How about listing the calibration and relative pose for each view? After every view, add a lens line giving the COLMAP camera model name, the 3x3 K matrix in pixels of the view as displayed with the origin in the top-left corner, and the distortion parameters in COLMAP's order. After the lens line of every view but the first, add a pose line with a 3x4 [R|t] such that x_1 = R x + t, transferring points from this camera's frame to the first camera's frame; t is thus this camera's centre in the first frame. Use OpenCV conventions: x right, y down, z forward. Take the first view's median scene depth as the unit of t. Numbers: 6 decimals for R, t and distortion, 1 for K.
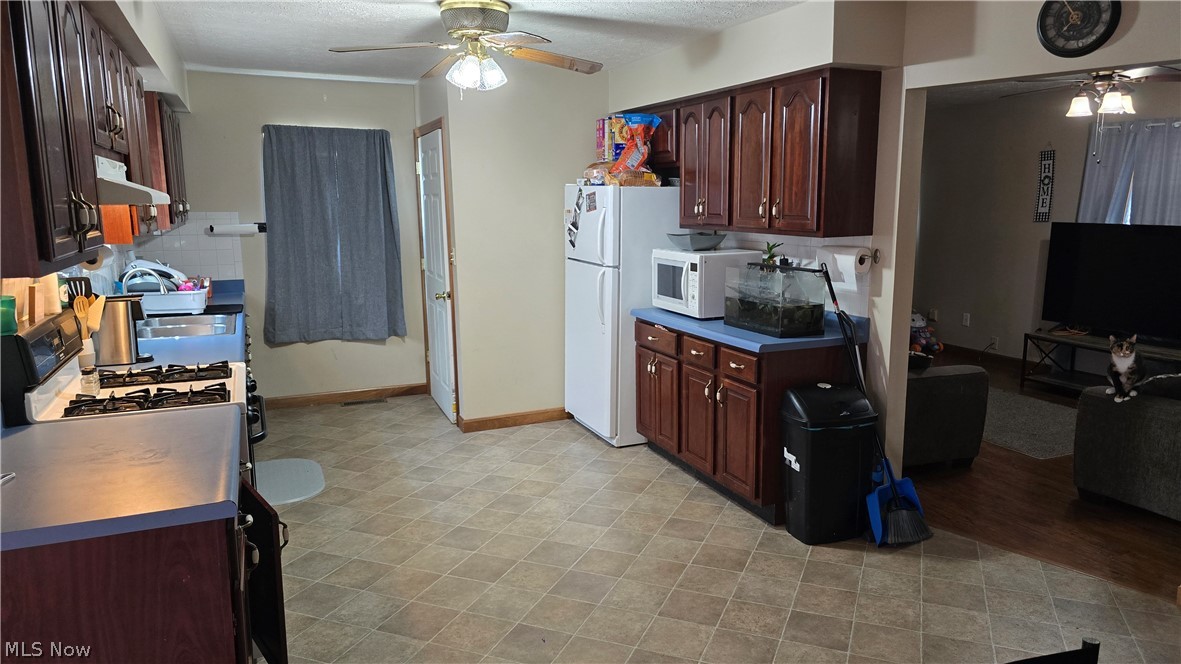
lens RADIAL K [[792.9, 0, 624.9], [0, 792.9, 328.1], [0, 0, 1]] dist [0.066208, -0.061958]
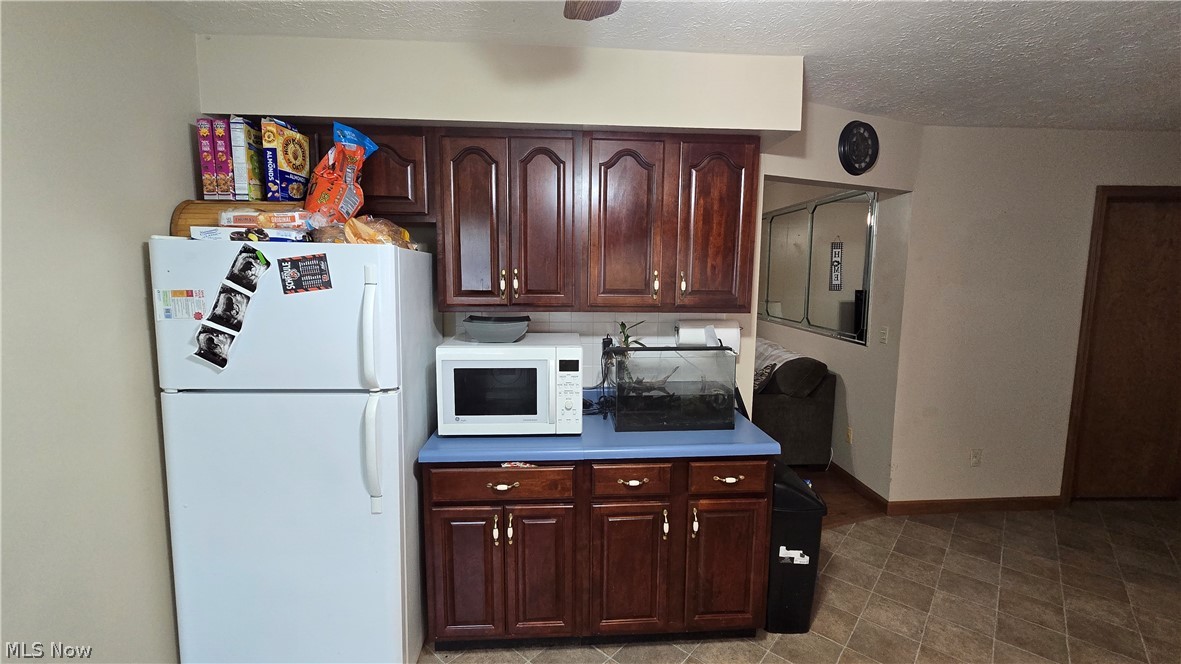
lens RADIAL K [[480.5, 0, 585.9], [0, 480.5, 326.2], [0, 0, 1]] dist [-0.004298, -0.000557]
pose [[0.363786, -0.097370, 0.926379, -0.288375], [0.143824, 0.988467, 0.047417, -0.123916], [-0.920312, 0.115986, 0.373595, 0.783191]]
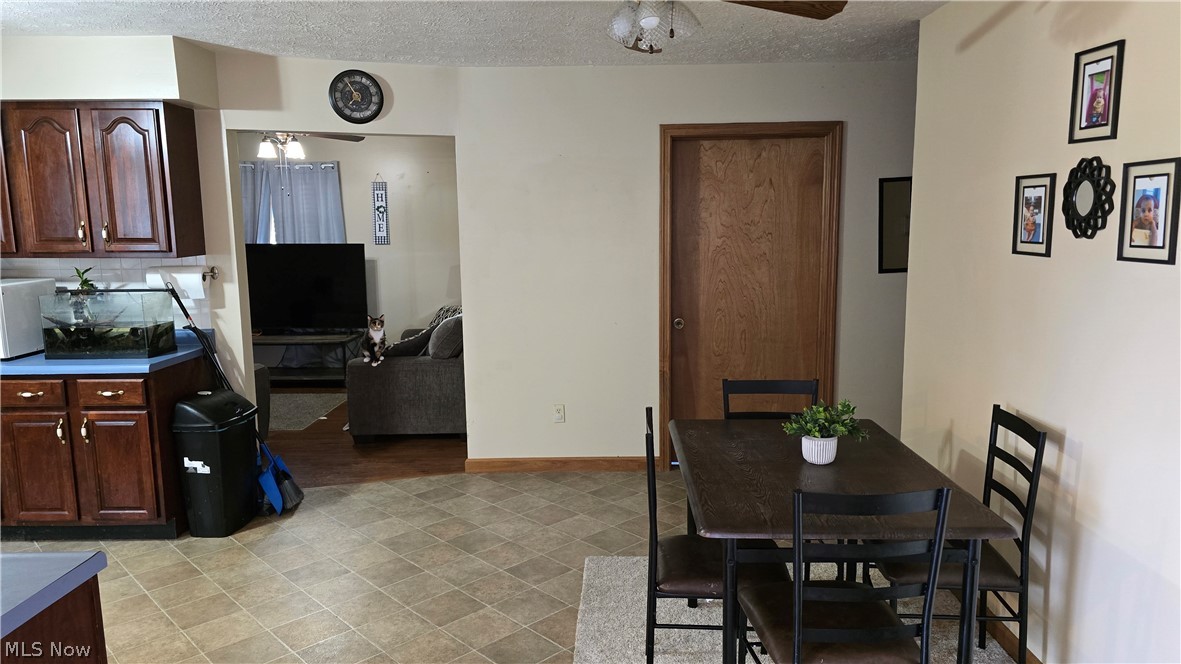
lens RADIAL K [[792.9, 0, 592.3], [0, 792.9, 338.4], [0, 0, 1]] dist [0.066208, -0.061958]
pose [[0.427008, -0.133371, 0.894358, -0.401197], [0.150814, 0.985714, 0.074989, -0.003162], [-0.891583, 0.102861, 0.441022, 0.029248]]
